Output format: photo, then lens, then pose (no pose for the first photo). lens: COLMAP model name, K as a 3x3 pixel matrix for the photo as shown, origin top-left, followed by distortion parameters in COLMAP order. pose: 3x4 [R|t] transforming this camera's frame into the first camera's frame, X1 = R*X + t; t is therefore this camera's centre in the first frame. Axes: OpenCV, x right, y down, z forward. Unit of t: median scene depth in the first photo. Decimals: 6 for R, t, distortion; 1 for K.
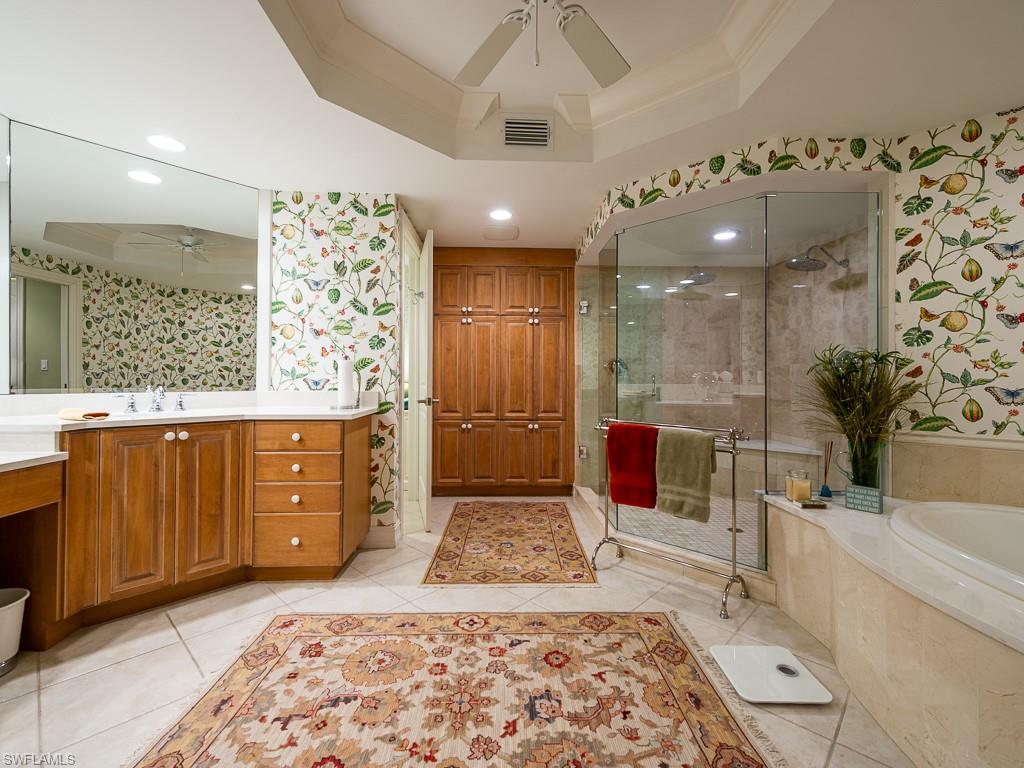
lens RADIAL K [[451.1, 0, 509.0], [0, 451.1, 378.5], [0, 0, 1]] dist [0.019595, -0.006028]
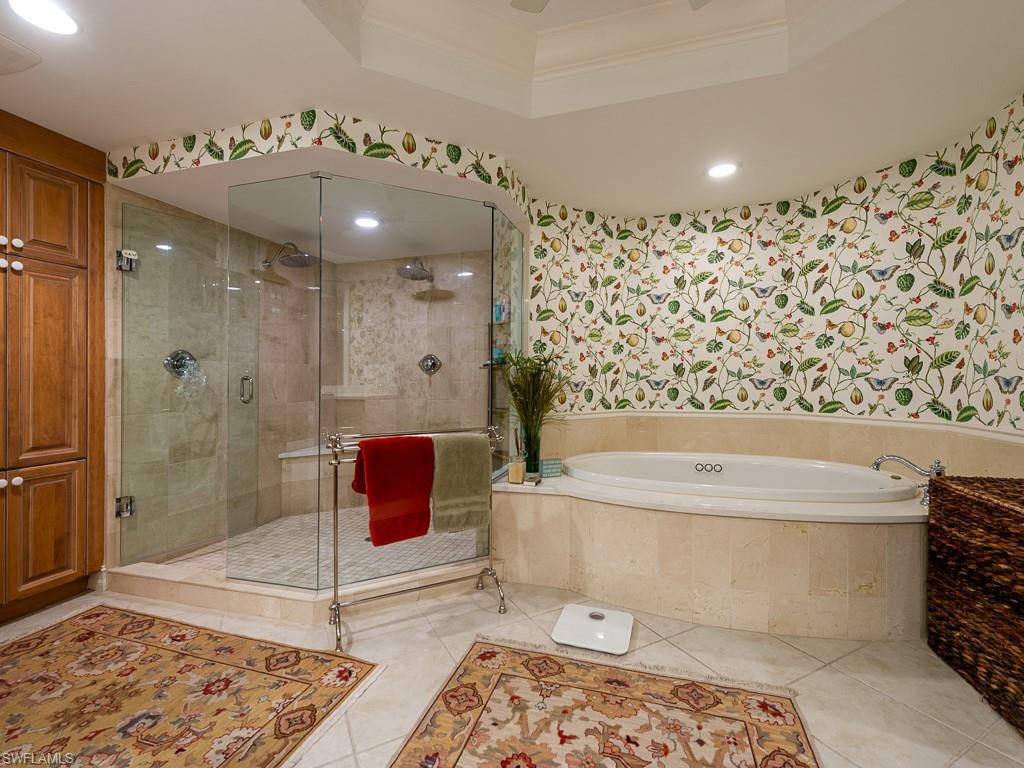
lens RADIAL K [[452.0, 0, 538.7], [0, 452.0, 383.9], [0, 0, 1]] dist [0.019625, -0.006018]
pose [[0.321050, -0.019103, 0.946870, -0.357259], [0.013006, 0.999791, 0.015760, 0.000705], [-0.946973, 0.007255, 0.321231, 0.473178]]
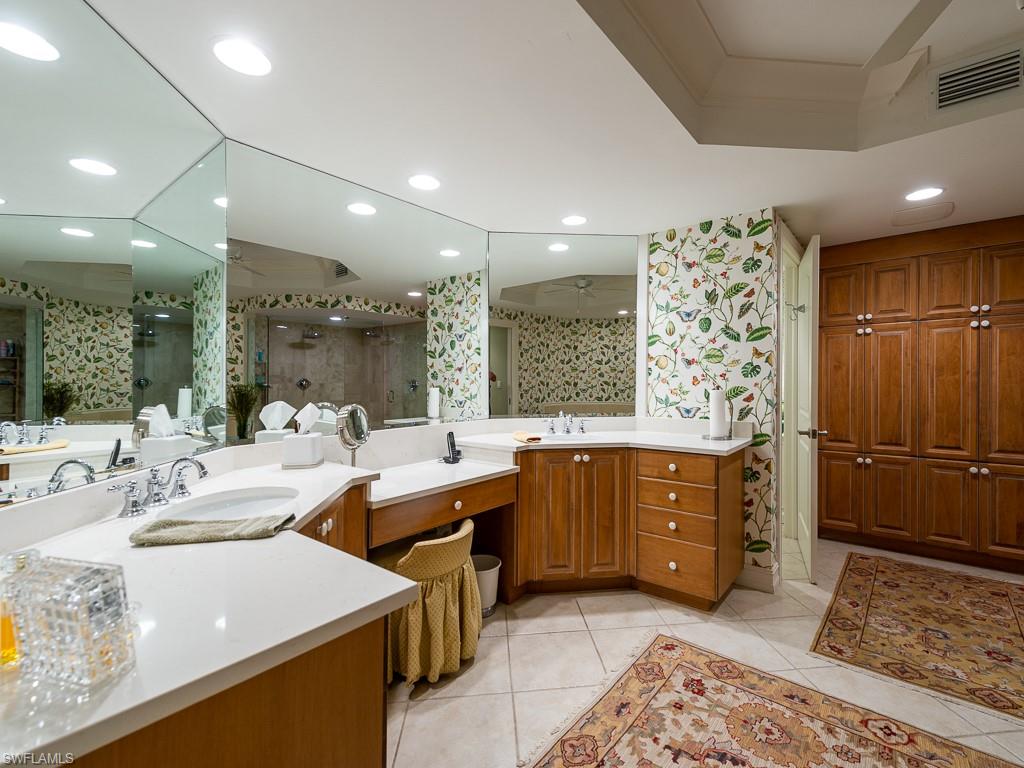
lens RADIAL K [[452.0, 0, 538.7], [0, 452.0, 383.9], [0, 0, 1]] dist [0.019625, -0.006018]
pose [[0.768323, -0.000180, -0.640062, -0.027504], [0.004335, 0.999978, 0.004923, -0.058921], [0.640047, -0.006557, 0.768307, -0.007963]]
